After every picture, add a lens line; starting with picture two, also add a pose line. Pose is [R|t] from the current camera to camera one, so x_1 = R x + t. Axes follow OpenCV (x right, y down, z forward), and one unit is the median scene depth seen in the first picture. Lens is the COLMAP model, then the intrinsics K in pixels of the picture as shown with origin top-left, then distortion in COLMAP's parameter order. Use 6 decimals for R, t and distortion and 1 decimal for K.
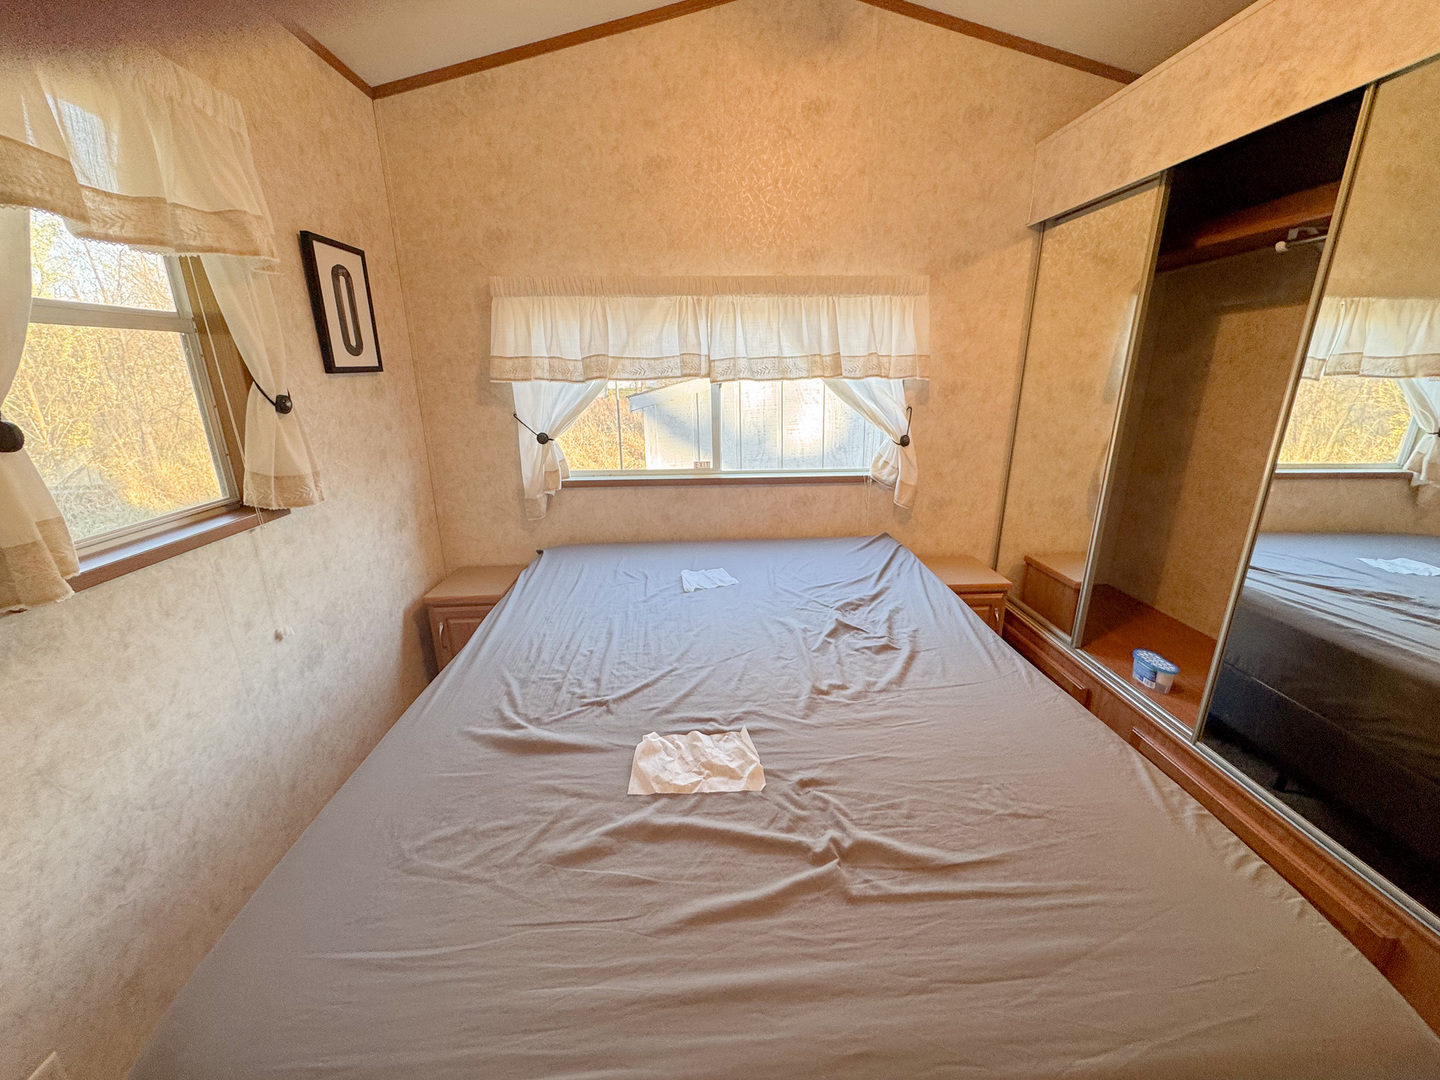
lens RADIAL K [[572.3, 0, 719.5], [0, 572.3, 540.2], [0, 0, 1]] dist [-0.001364, -0.000462]
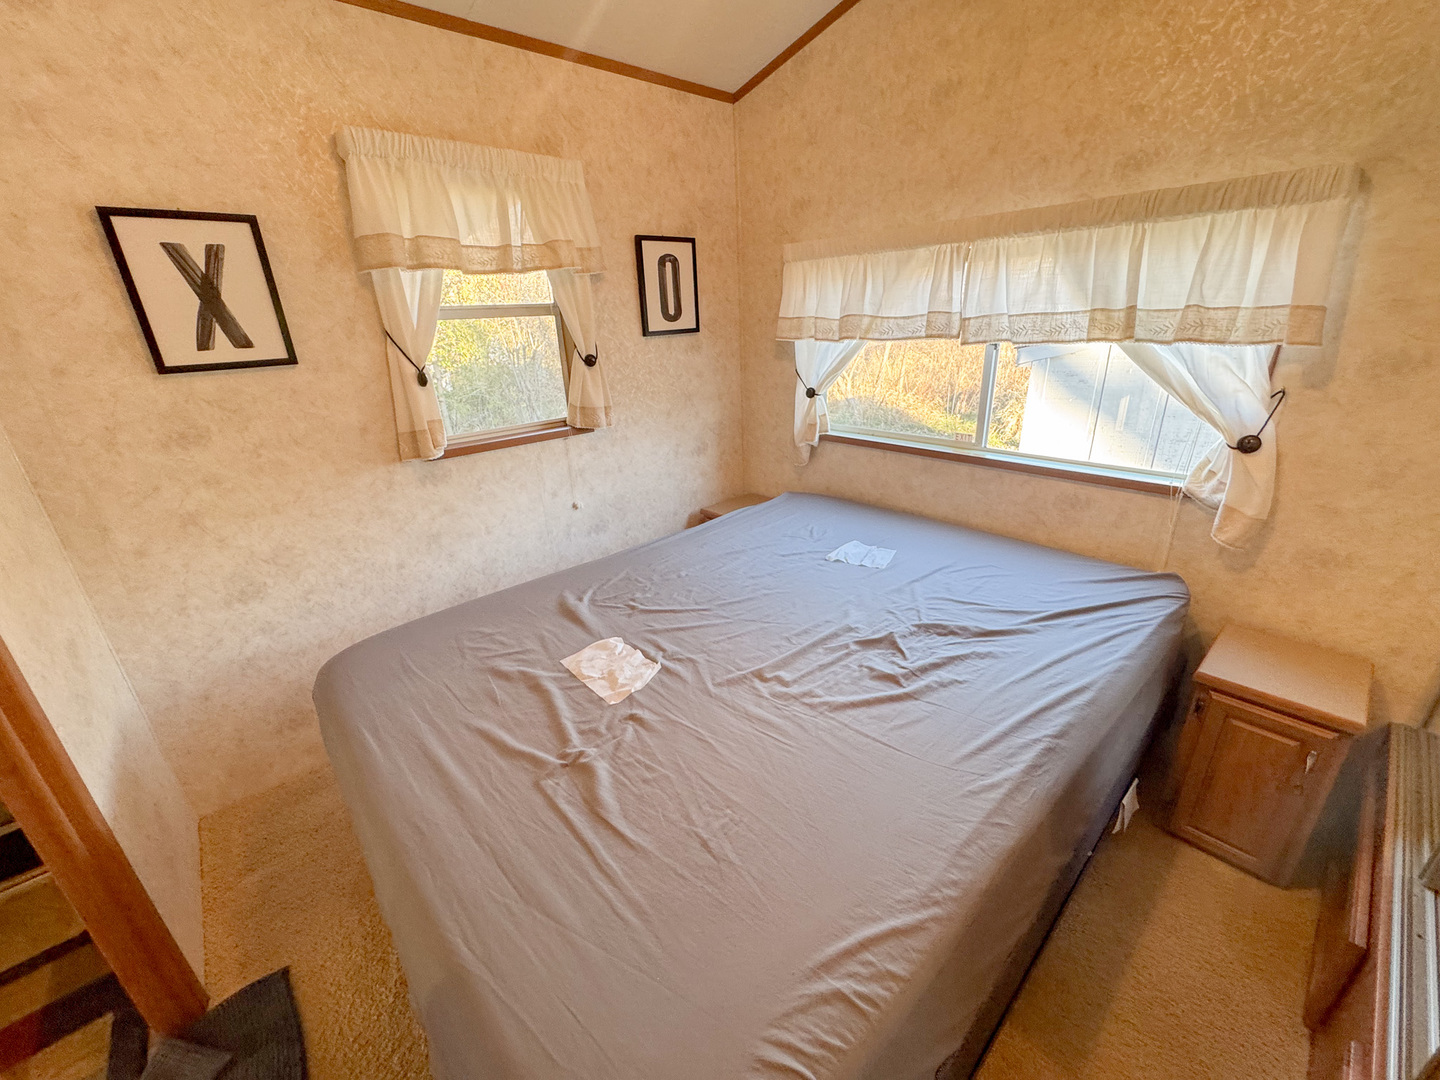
lens RADIAL K [[572.3, 0, 719.5], [0, 572.3, 540.2], [0, 0, 1]] dist [-0.001364, -0.000462]
pose [[0.639555, 0.269062, -0.720122, 0.528835], [-0.191073, 0.962990, 0.190109, -0.097471], [0.744621, 0.016011, 0.667295, 0.175155]]
